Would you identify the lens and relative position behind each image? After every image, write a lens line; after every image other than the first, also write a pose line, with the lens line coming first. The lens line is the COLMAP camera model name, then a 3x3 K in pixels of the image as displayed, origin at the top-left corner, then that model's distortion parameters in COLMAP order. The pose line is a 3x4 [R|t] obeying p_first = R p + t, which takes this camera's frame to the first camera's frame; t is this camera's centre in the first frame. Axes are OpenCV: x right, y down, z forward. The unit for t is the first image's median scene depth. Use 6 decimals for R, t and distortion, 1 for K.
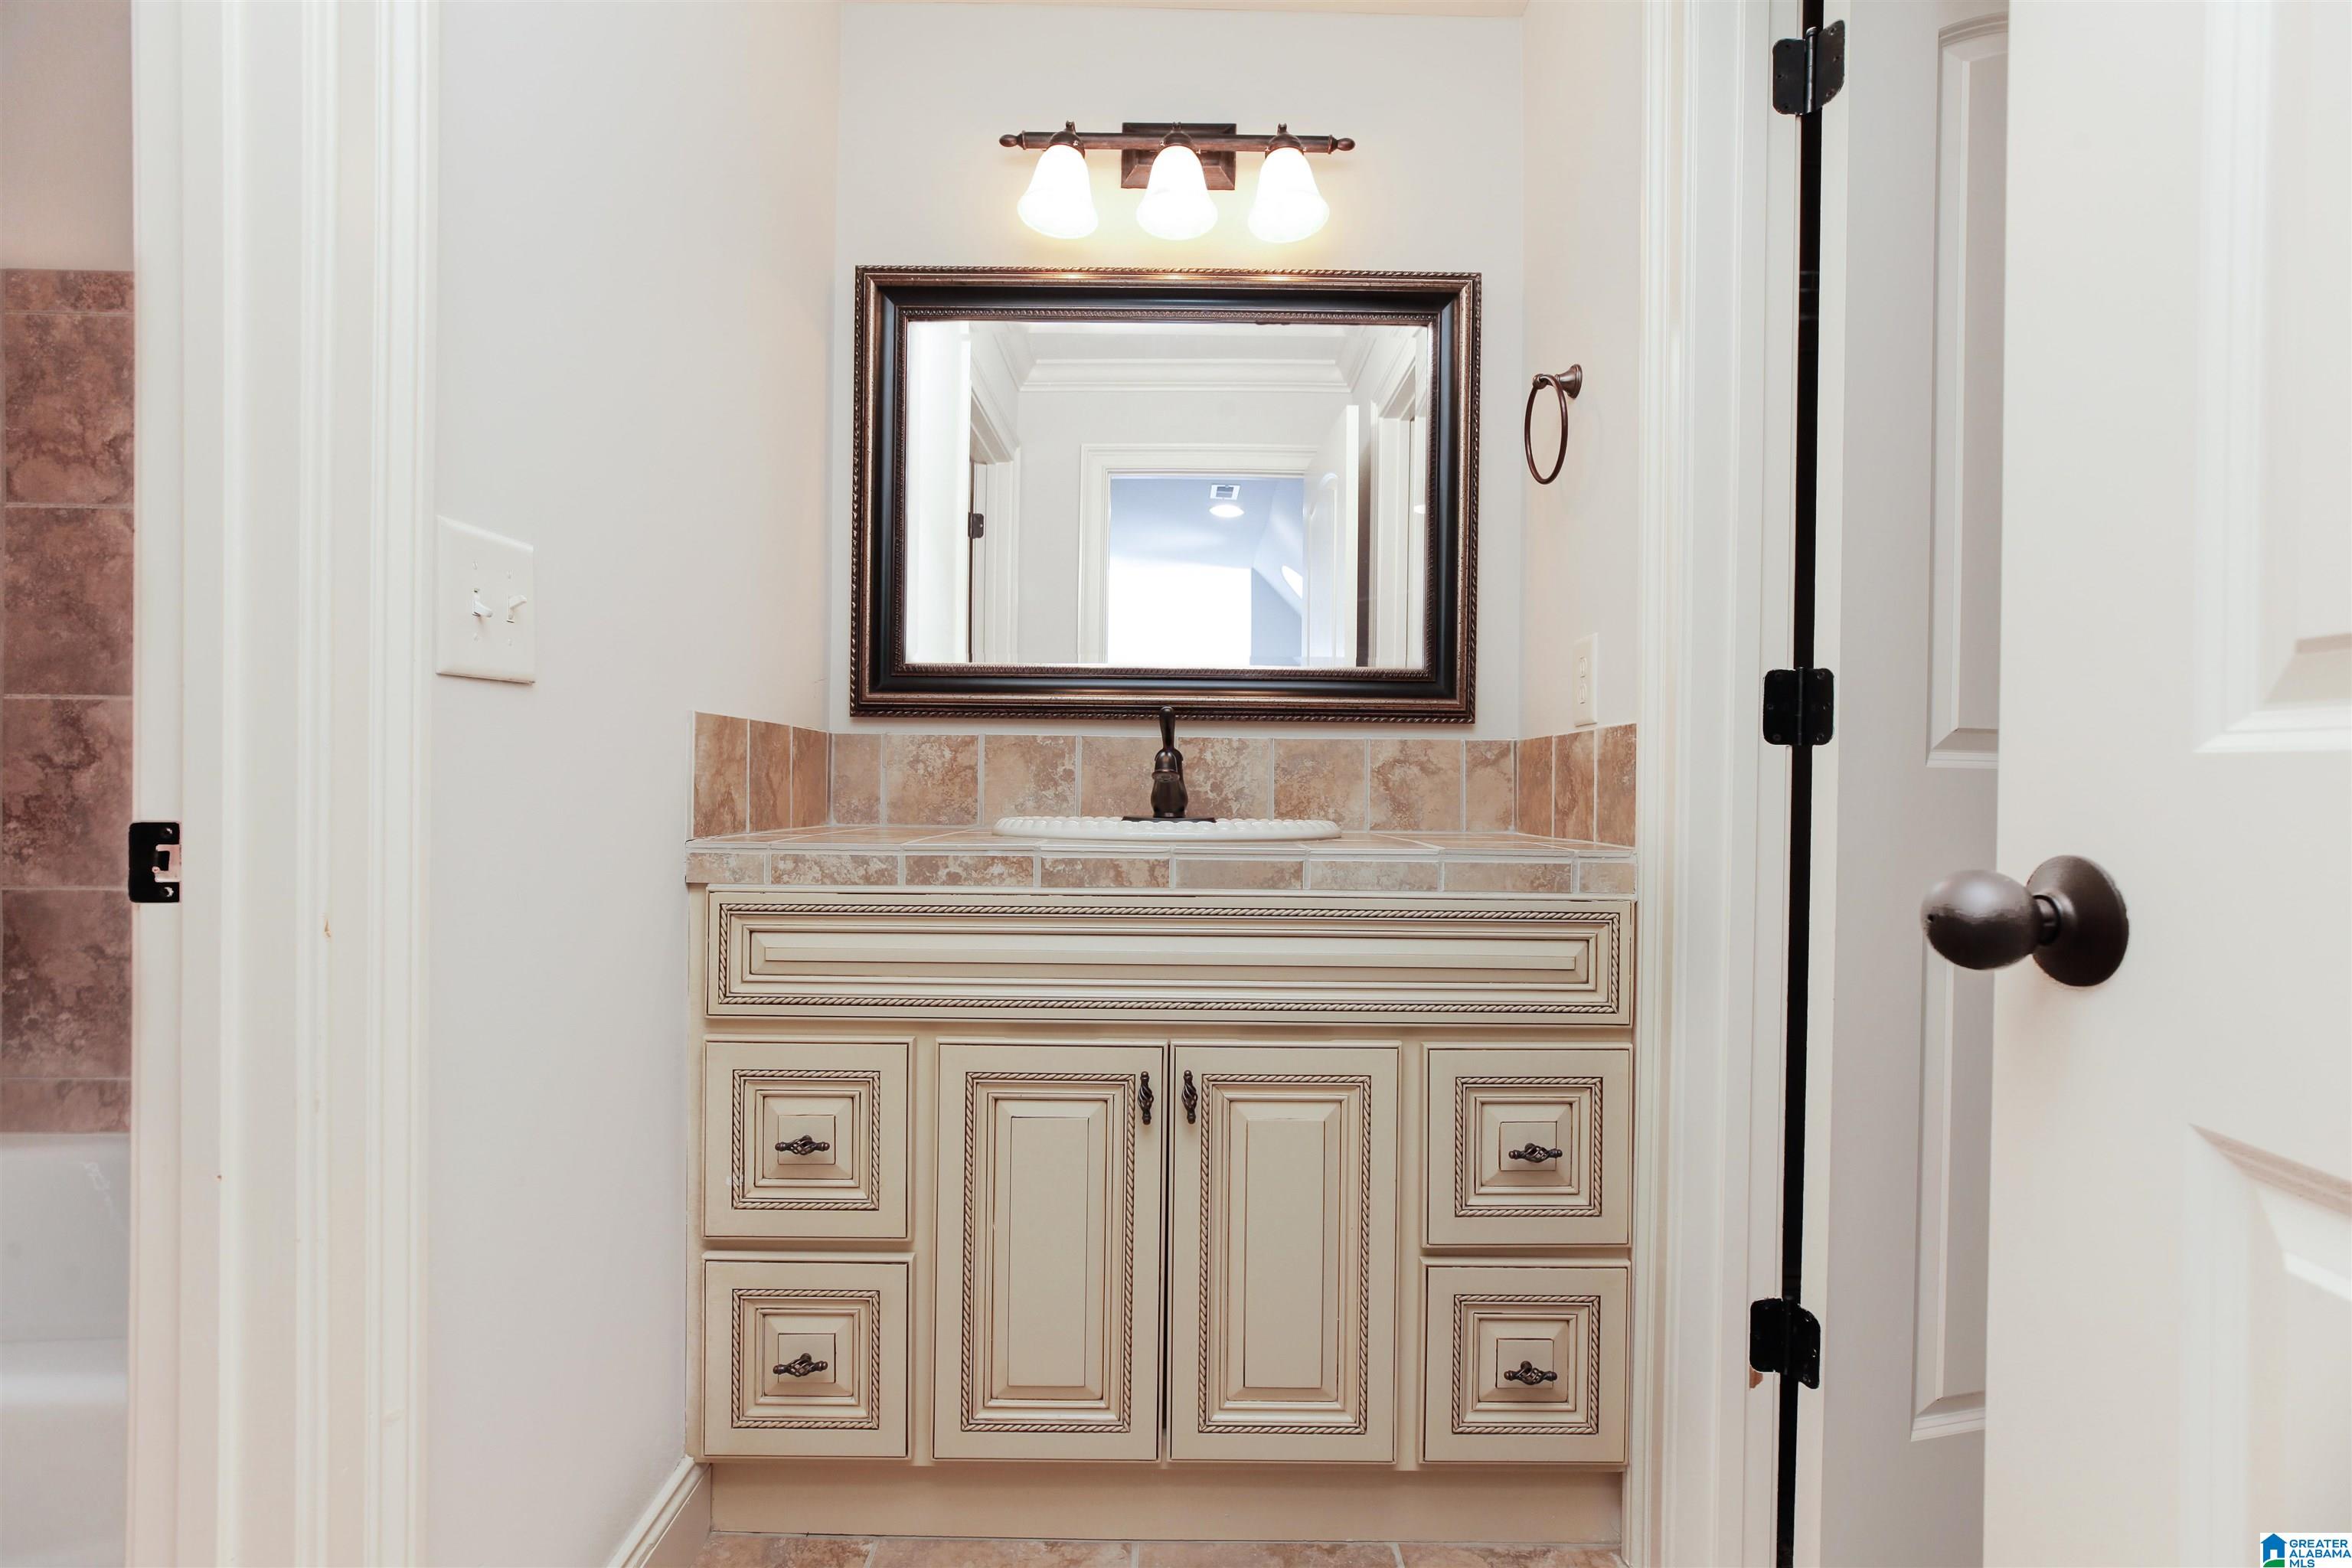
lens RADIAL K [[1095.7, 0, 1176.0], [0, 1095.7, 784.0], [0, 0, 1]] dist [0.011365, 0.000280]
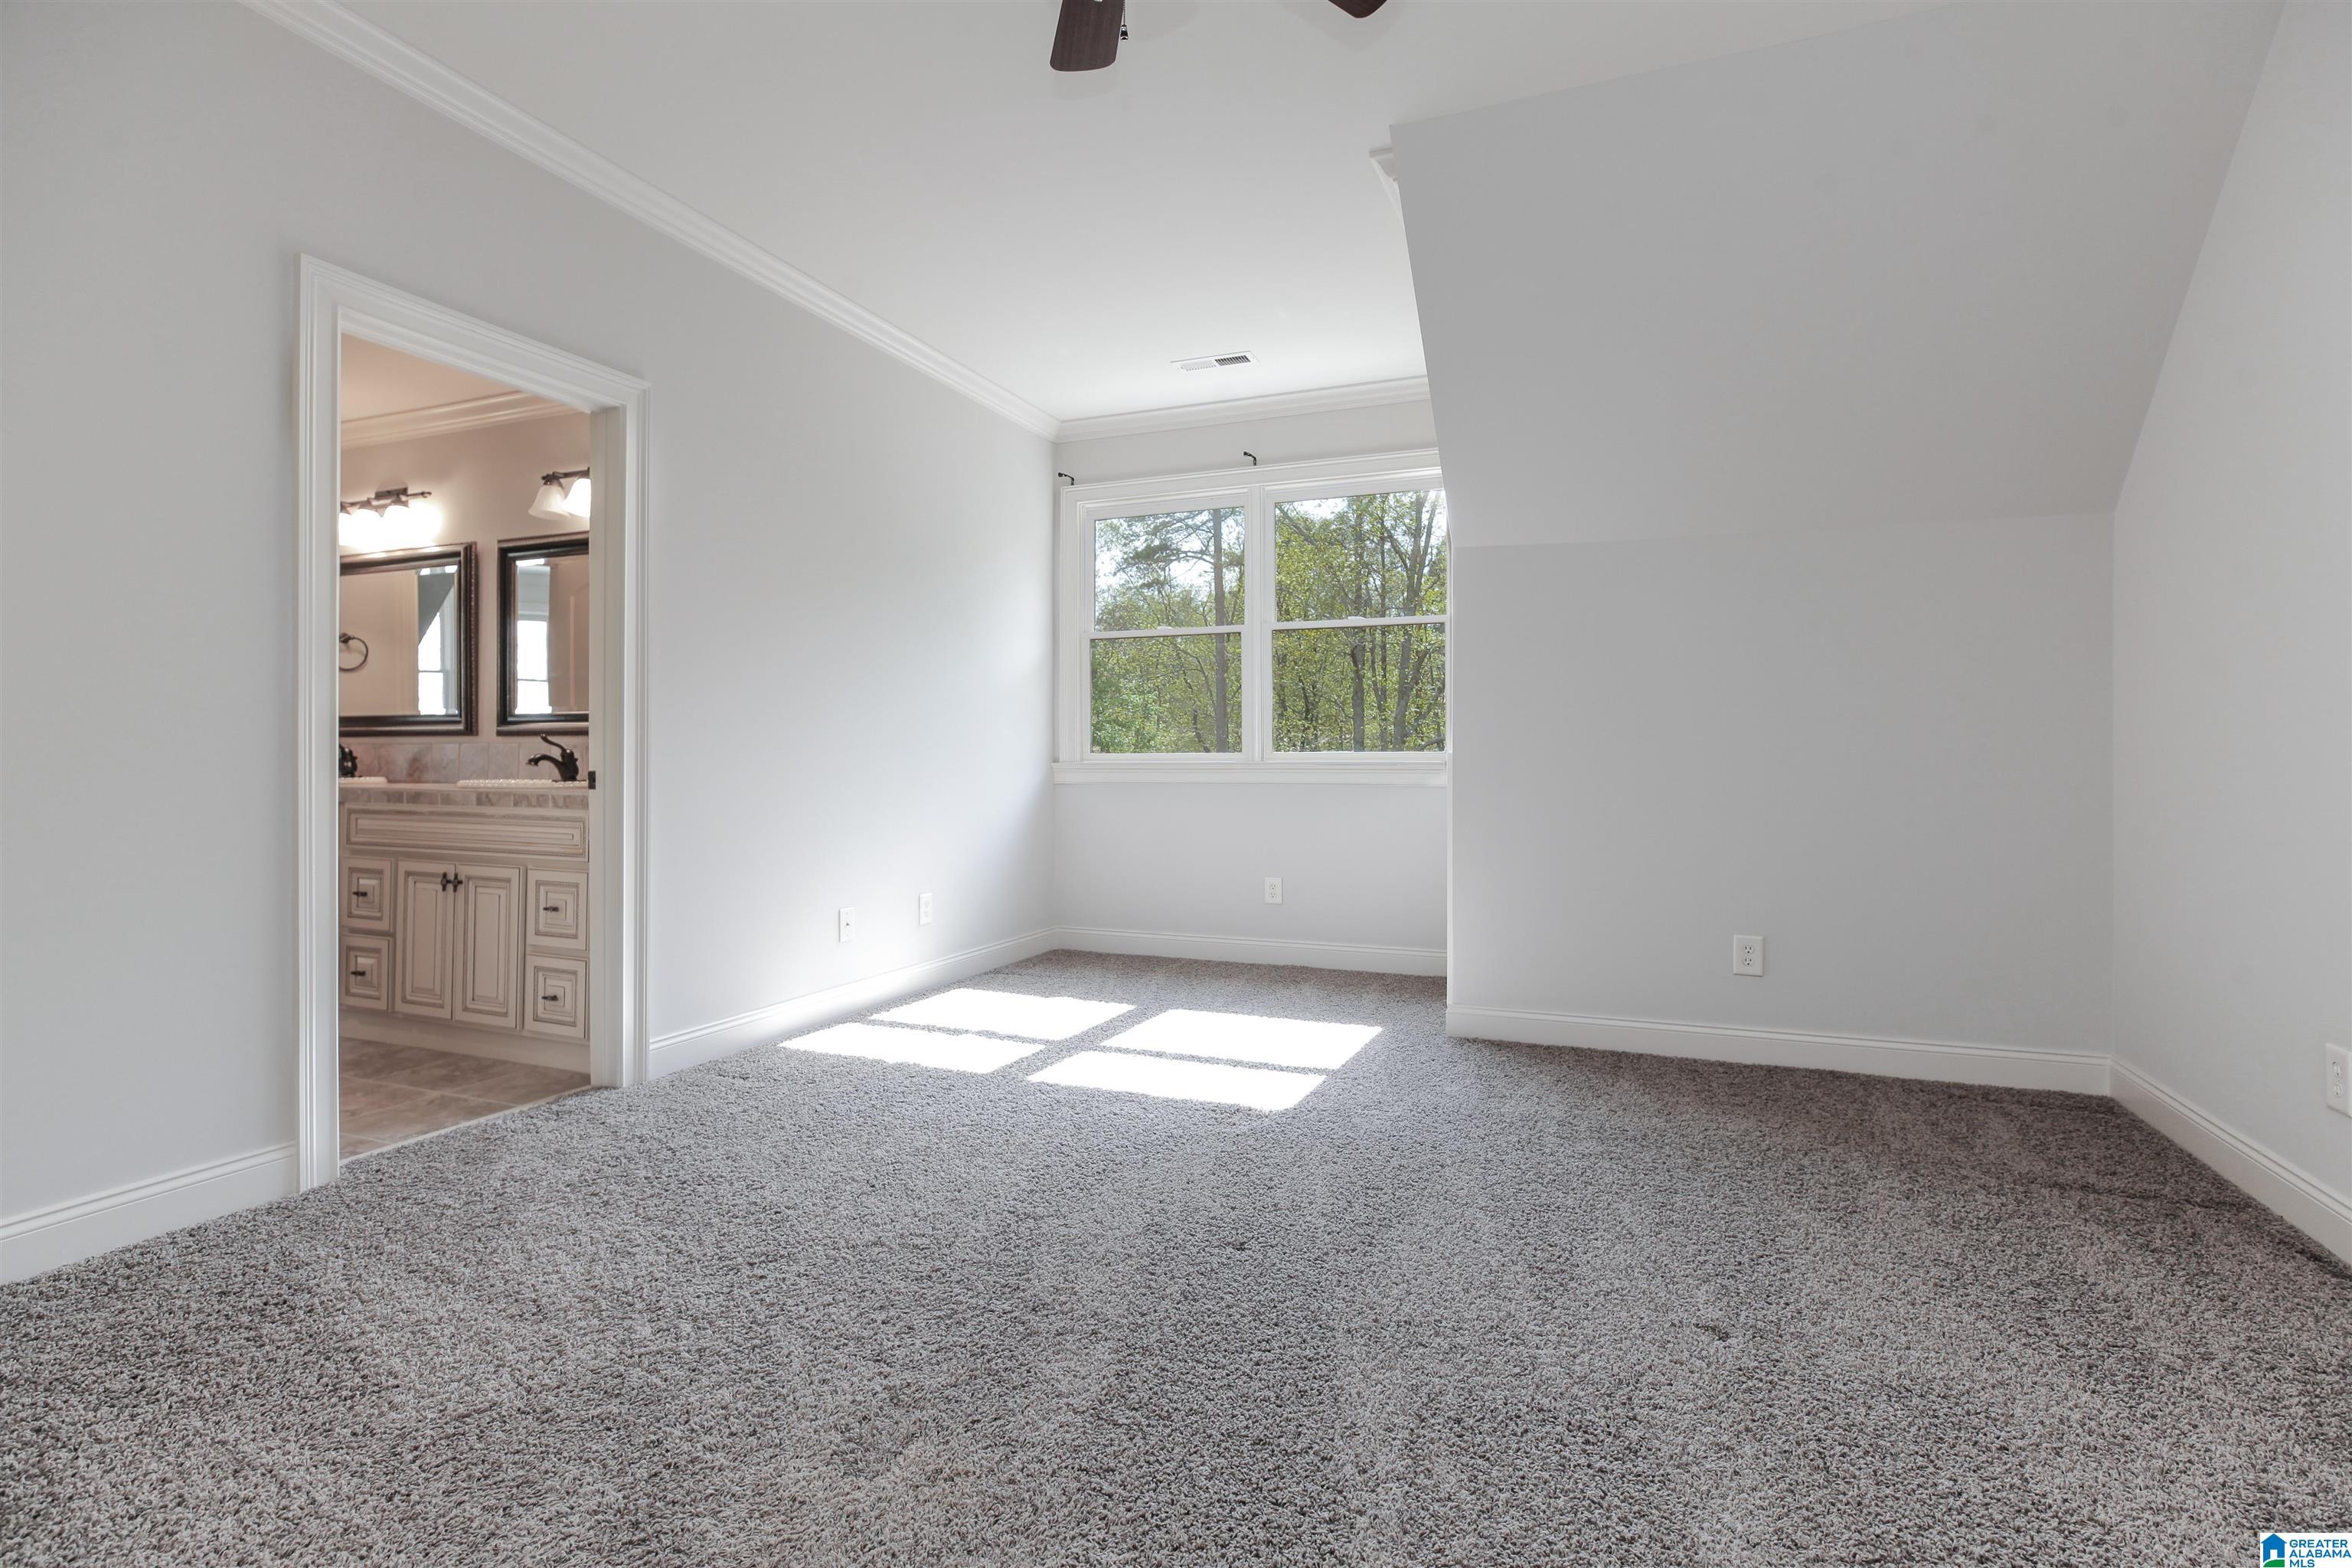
lens RADIAL K [[1095.7, 0, 1176.0], [0, 1095.7, 784.0], [0, 0, 1]] dist [0.011365, 0.000280]
pose [[0.912292, -0.002765, -0.409531, 2.579431], [0.002832, 0.999996, -0.000442, 0.052355], [0.409530, -0.000756, 0.912296, -0.681572]]
